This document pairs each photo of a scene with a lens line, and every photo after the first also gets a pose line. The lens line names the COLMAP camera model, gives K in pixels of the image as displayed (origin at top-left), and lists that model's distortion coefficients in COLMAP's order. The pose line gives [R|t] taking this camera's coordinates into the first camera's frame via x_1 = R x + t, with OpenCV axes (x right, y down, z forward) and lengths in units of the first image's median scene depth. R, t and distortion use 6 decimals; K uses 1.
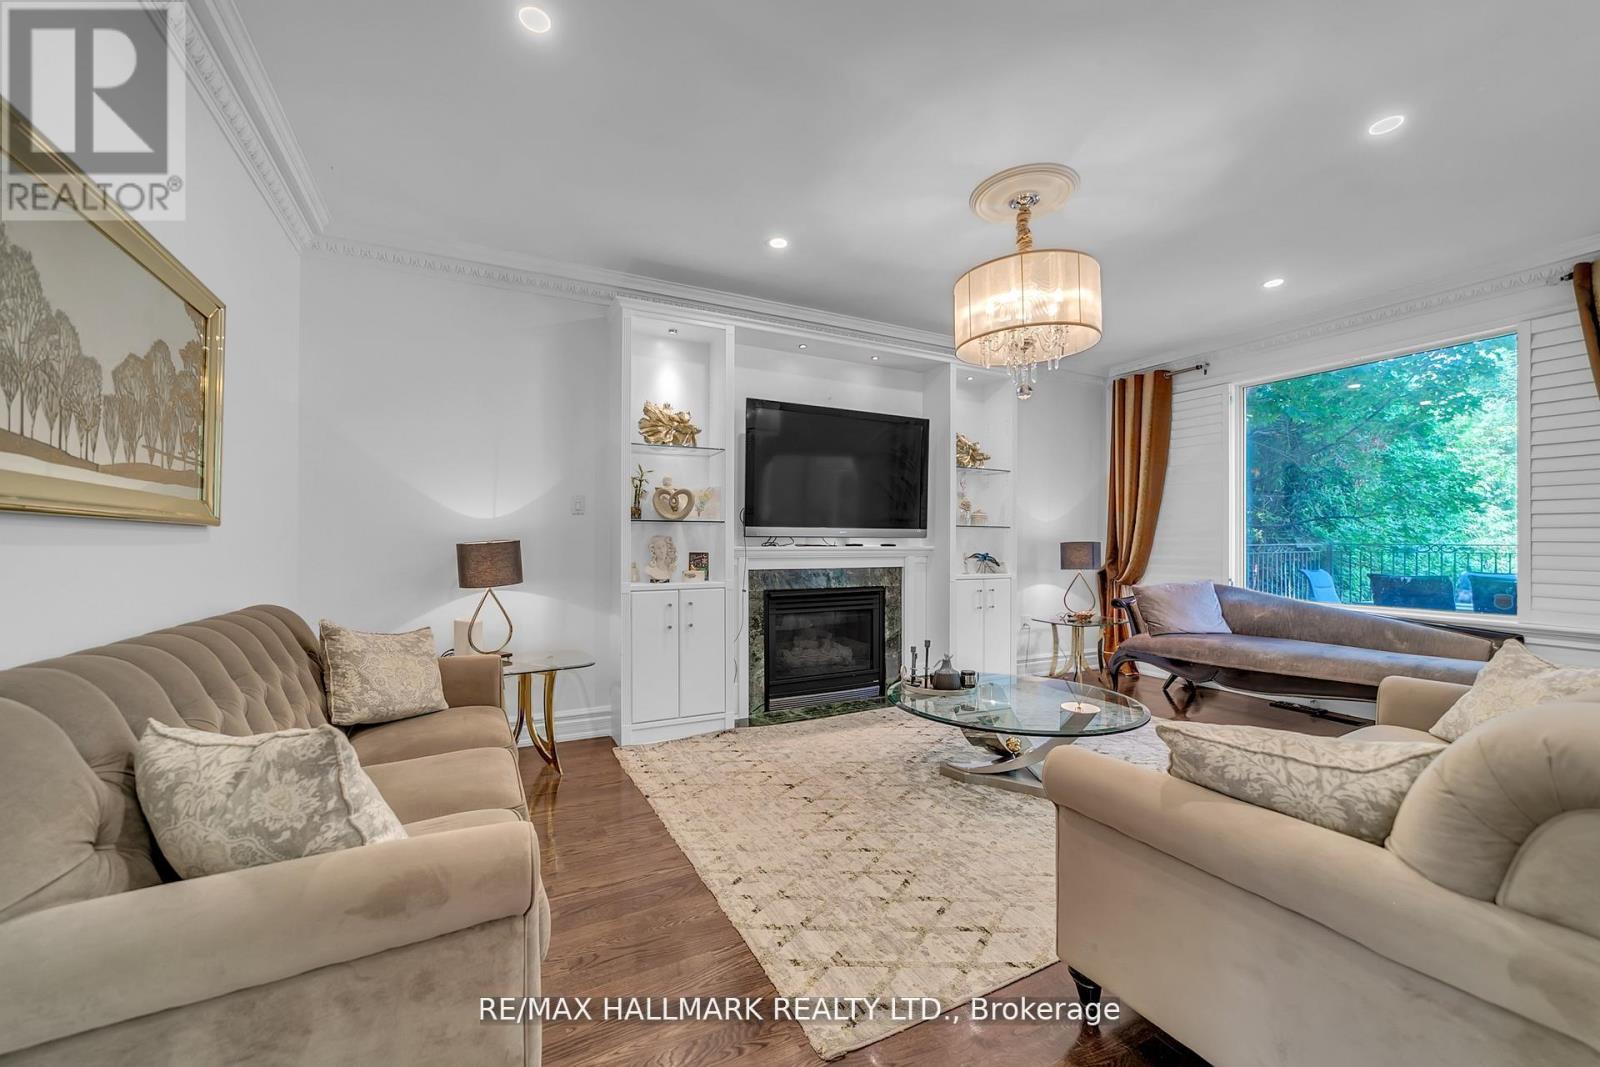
lens RADIAL K [[621.6, 0, 797.0], [0, 621.6, 538.5], [0, 0, 1]] dist [0.008486, 0.001168]
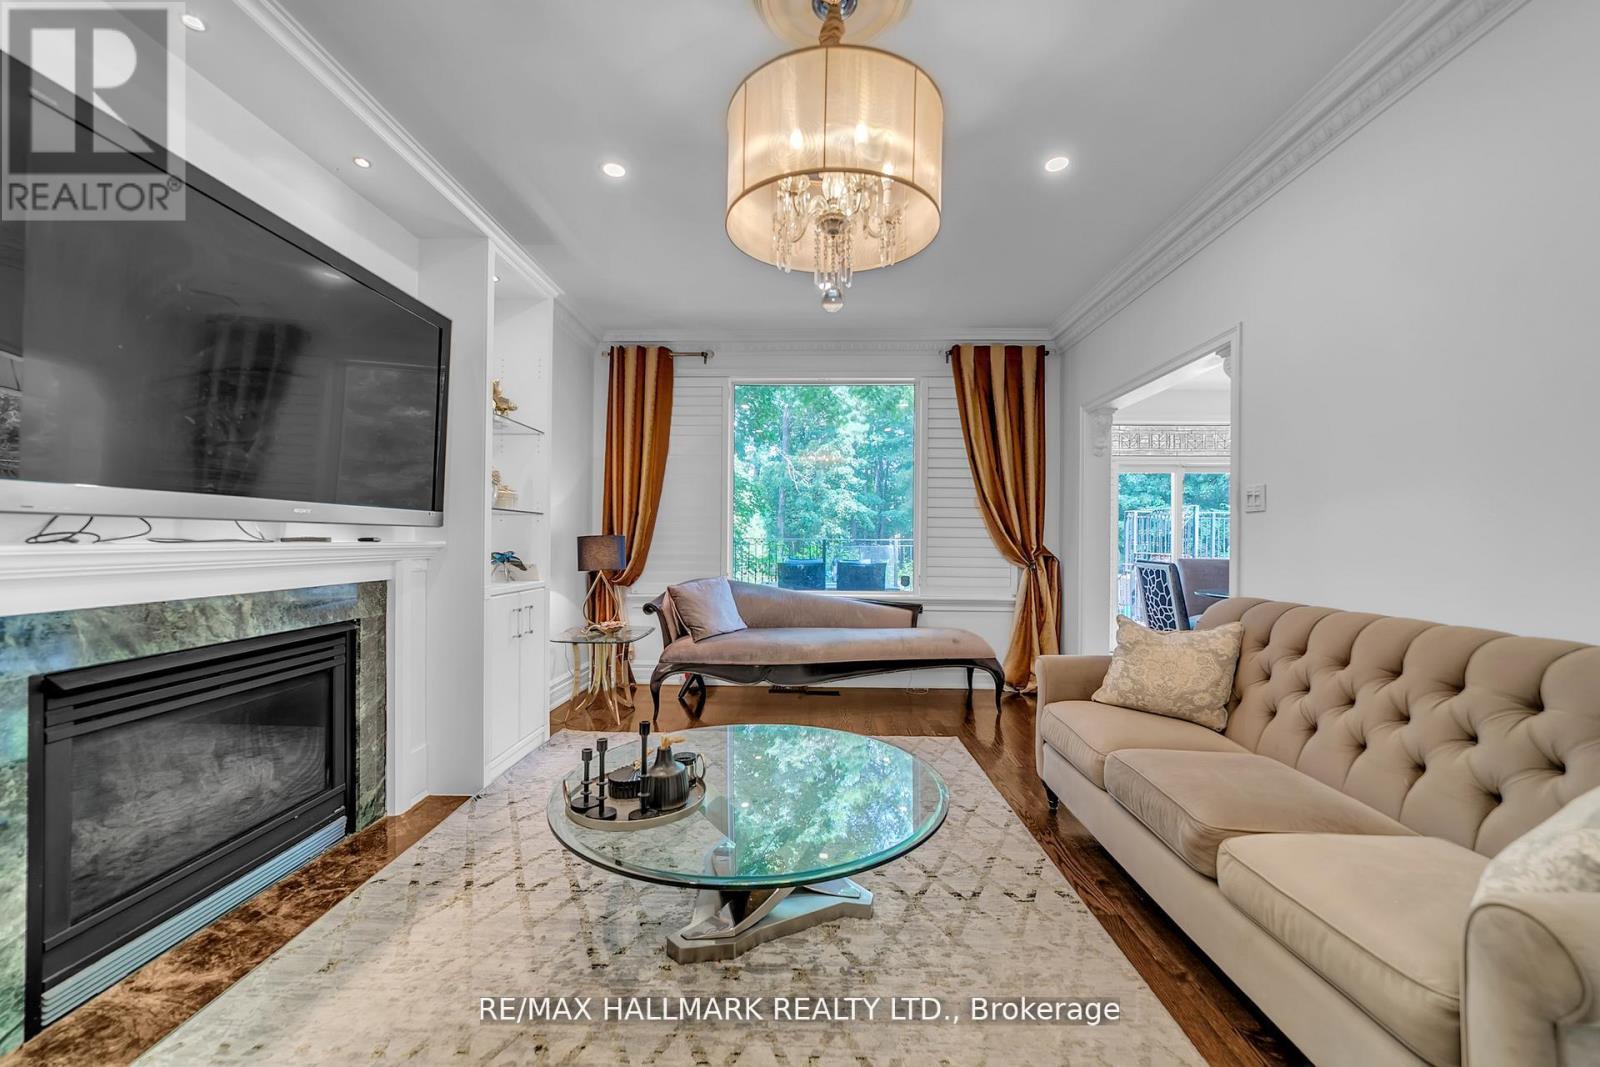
lens RADIAL K [[621.6, 0, 796.4], [0, 621.6, 540.8], [0, 0, 1]] dist [0.008486, 0.001168]
pose [[0.497426, -0.001121, 0.867506, -0.128753], [-0.013851, 0.999861, 0.009234, 0.001866], [-0.867396, -0.016609, 0.497341, 0.434347]]
